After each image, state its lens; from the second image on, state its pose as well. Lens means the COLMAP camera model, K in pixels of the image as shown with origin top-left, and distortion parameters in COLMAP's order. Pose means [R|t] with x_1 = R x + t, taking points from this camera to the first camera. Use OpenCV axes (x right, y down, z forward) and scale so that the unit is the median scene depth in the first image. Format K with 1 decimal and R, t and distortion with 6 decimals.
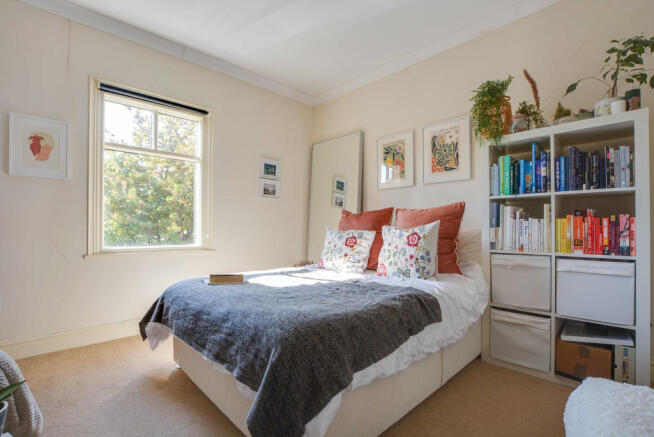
lens RADIAL K [[302.3, 0, 327.9], [0, 302.3, 223.1], [0, 0, 1]] dist [-0.016295, -0.000356]
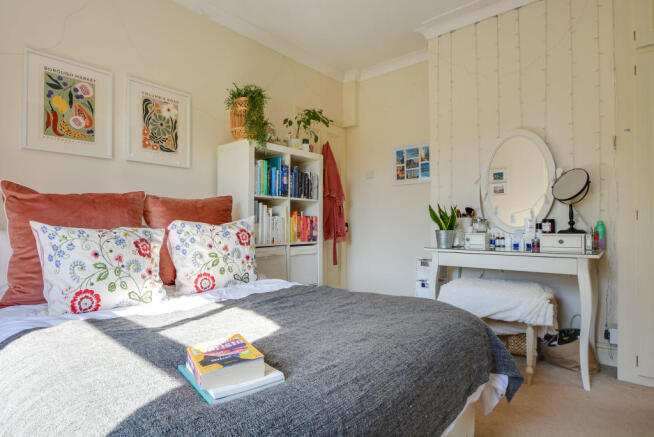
lens RADIAL K [[345.3, 0, 327.6], [0, 345.3, 220.4], [0, 0, 1]] dist [-0.001218, -0.000591]
pose [[-0.076049, 0.011179, 0.997041, -0.709786], [-0.020115, 0.999716, -0.012743, 0.013929], [-0.996901, -0.021024, -0.075803, 0.841798]]
